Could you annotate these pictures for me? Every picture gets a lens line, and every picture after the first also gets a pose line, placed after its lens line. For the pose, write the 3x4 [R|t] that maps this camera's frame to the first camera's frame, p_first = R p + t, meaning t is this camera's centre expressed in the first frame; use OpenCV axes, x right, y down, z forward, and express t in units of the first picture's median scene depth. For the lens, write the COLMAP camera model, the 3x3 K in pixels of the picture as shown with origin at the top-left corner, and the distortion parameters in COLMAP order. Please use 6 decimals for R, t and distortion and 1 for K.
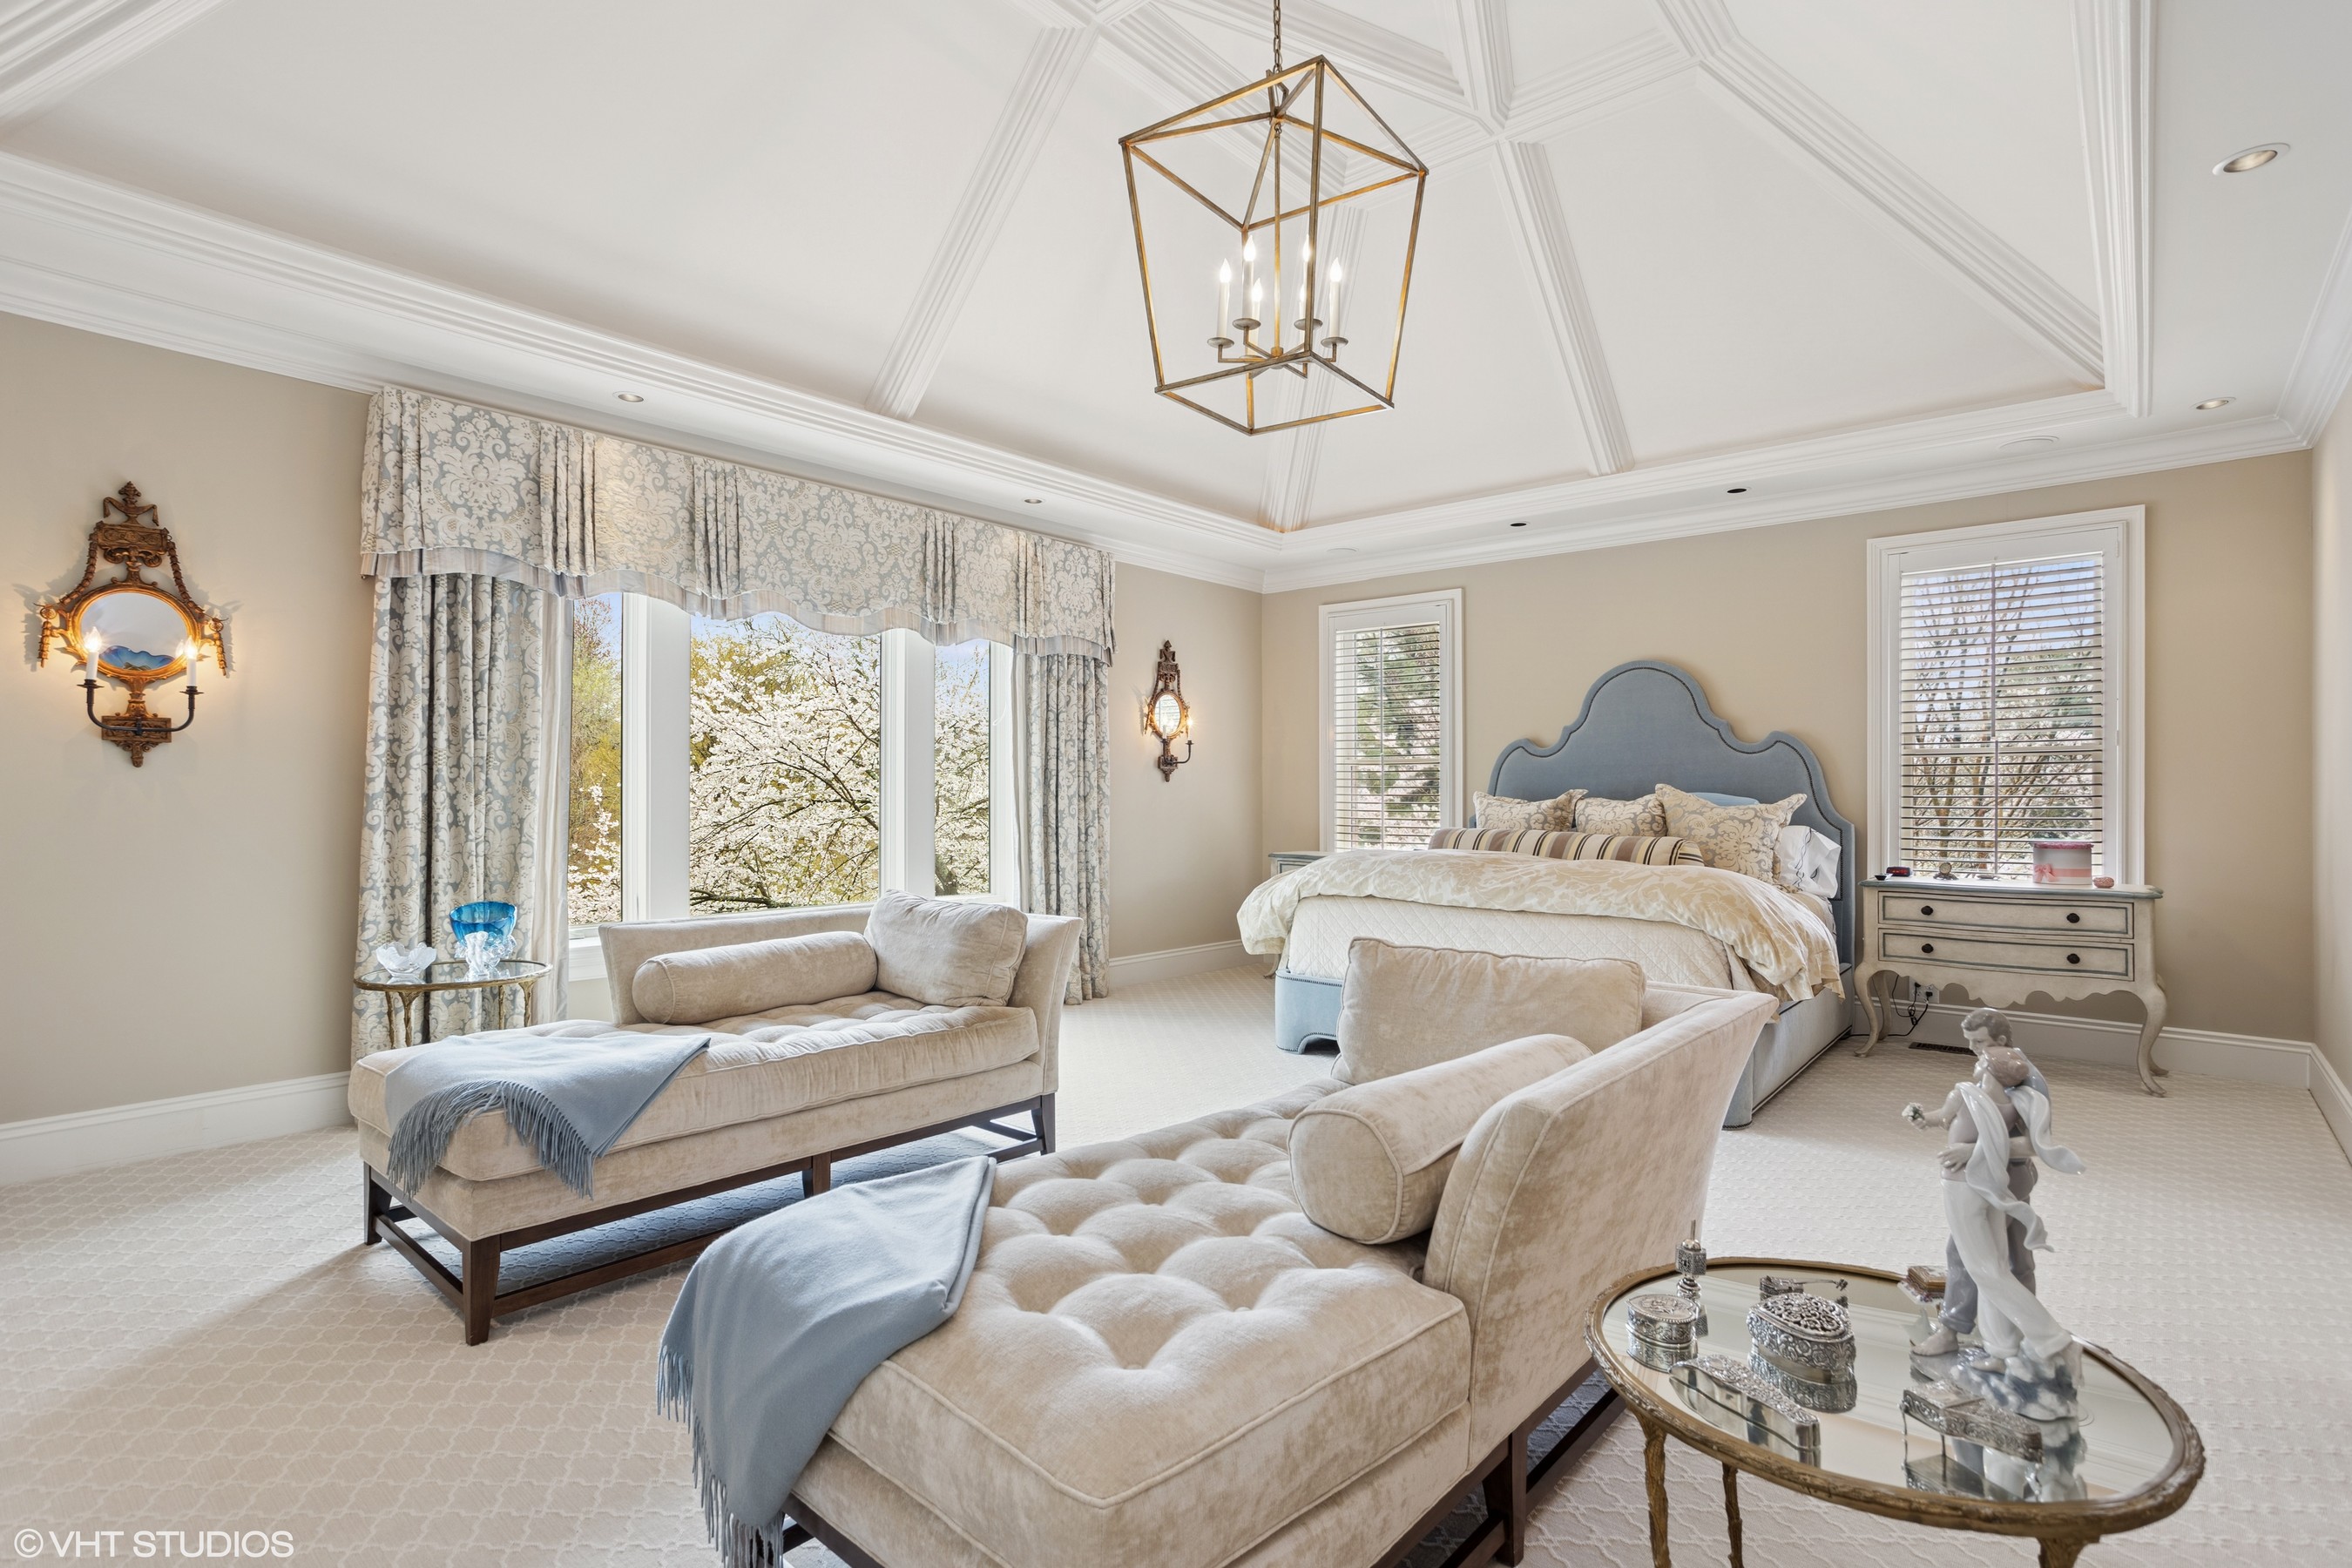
lens RADIAL K [[1138.4, 0, 1161.6], [0, 1138.4, 789.8], [0, 0, 1]] dist [-0.026075, 0.012622]
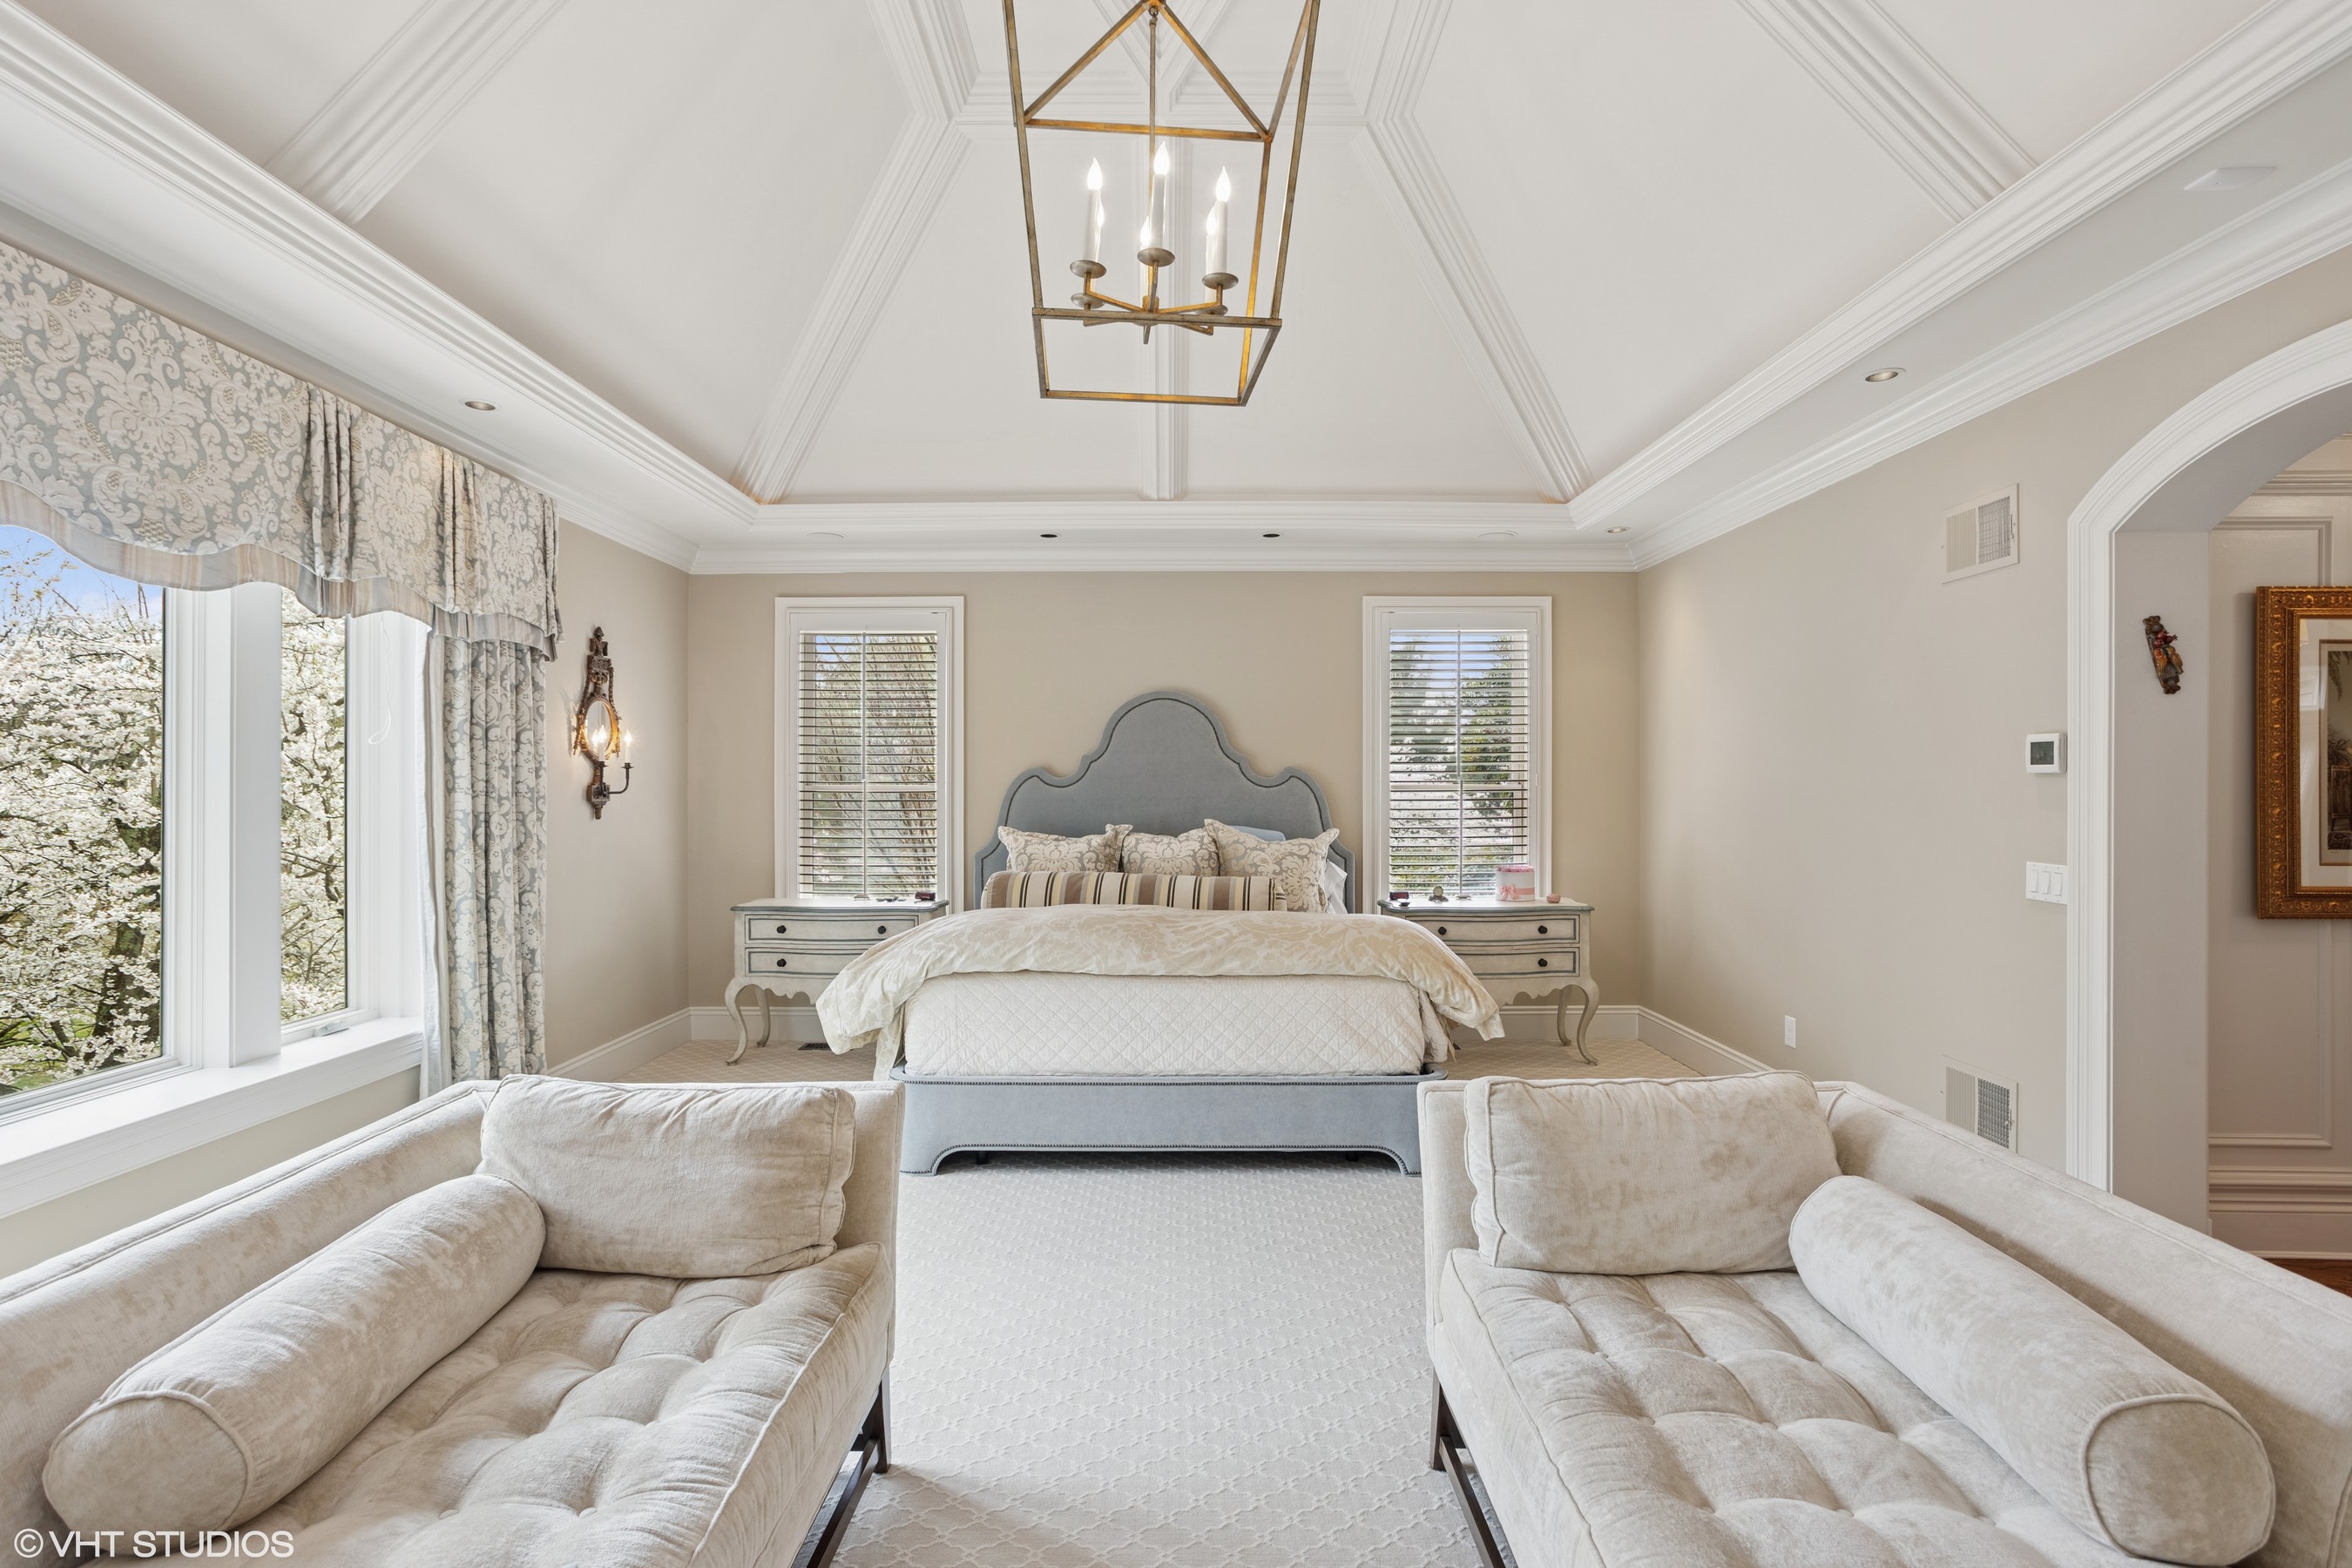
lens RADIAL K [[1138.4, 0, 1184.9], [0, 1138.4, 797.7], [0, 0, 1]] dist [-0.026075, 0.012622]
pose [[0.762898, -0.009183, 0.646453, -0.239933], [0.002448, 0.999933, 0.011316, -0.037968], [-0.646514, -0.007051, 0.762870, 0.262338]]
